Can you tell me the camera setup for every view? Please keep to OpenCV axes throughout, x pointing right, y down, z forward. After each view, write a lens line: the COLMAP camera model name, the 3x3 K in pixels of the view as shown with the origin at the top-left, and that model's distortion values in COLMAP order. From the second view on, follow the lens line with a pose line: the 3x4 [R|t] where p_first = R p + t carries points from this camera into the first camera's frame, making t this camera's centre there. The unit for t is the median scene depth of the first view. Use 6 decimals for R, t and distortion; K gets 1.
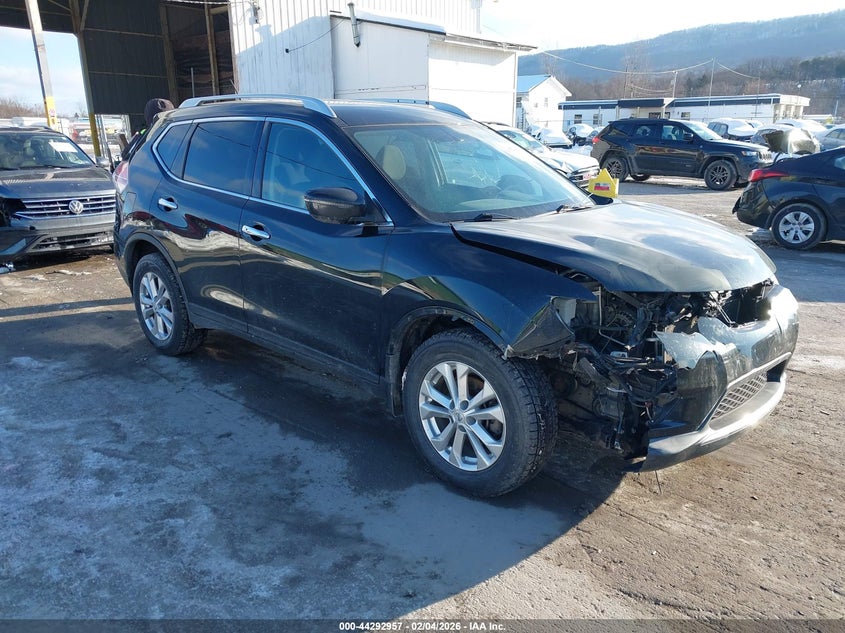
lens RADIAL K [[665.7, 0, 422.5], [0, 665.7, 316.5], [0, 0, 1]] dist [0.007924, 0.004558]
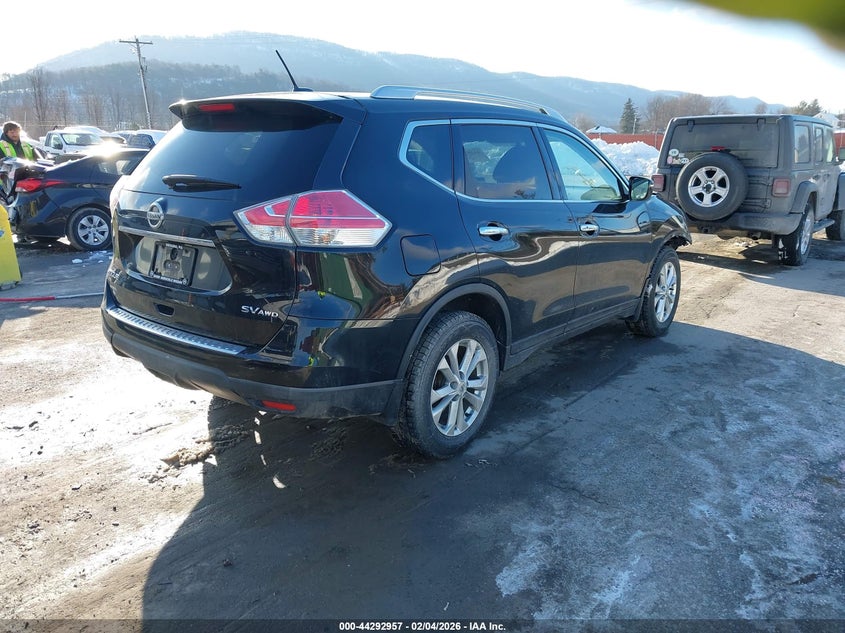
lens RADIAL K [[684.1, 0, 422.5], [0, 684.1, 316.5], [0, 0, 1]] dist [0.004354, -0.000224]
pose [[-0.087161, -0.240762, 0.966663, -1.062869], [0.261607, 0.930767, 0.255410, -0.274488], [-0.961231, 0.275148, -0.018142, 1.037216]]
